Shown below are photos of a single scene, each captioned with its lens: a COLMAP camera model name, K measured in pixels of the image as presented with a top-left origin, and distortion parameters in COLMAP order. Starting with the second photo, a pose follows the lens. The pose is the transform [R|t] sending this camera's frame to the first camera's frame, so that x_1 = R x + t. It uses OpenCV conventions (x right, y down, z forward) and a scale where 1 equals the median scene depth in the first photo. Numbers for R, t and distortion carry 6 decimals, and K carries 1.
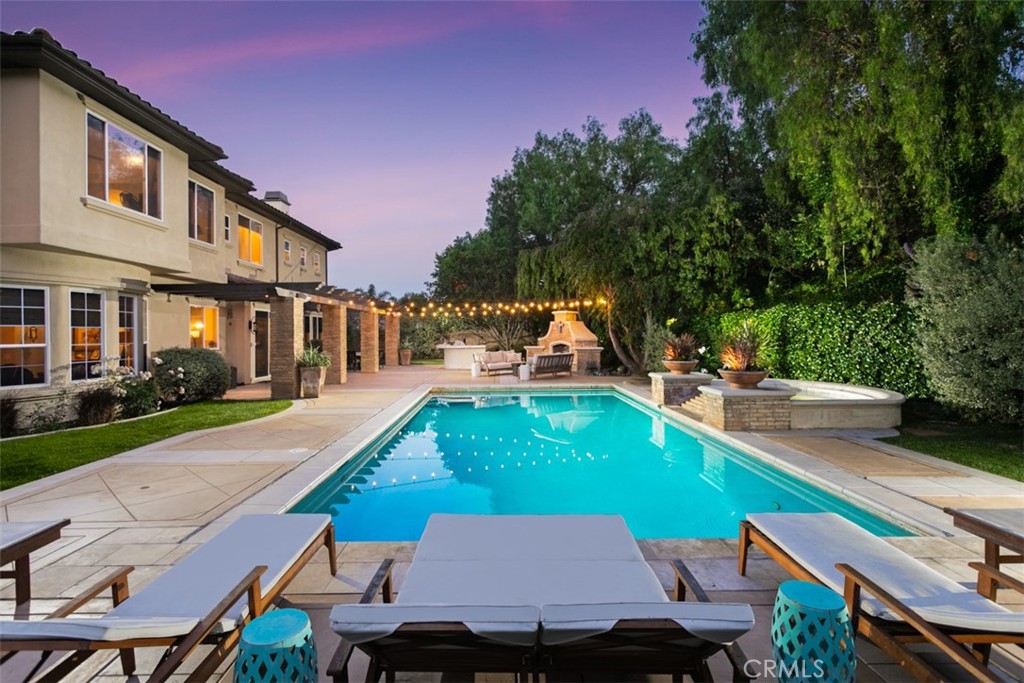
lens RADIAL K [[482.4, 0, 512.0], [0, 482.4, 341.5], [0, 0, 1]] dist [0.001153, 0.000050]
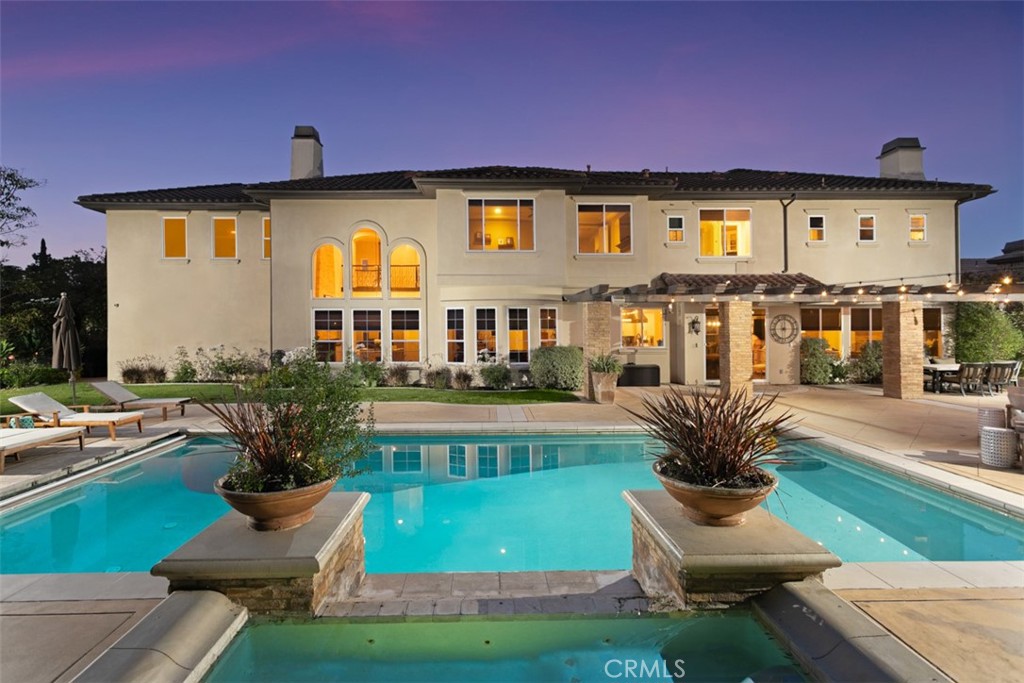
lens RADIAL K [[482.4, 0, 512.0], [0, 482.4, 341.5], [0, 0, 1]] dist [0.001153, 0.000050]
pose [[0.012848, 0.008380, -0.999882, 0.391457], [-0.011850, 0.999896, 0.008228, -0.004377], [0.999847, 0.011743, 0.012946, 0.595288]]
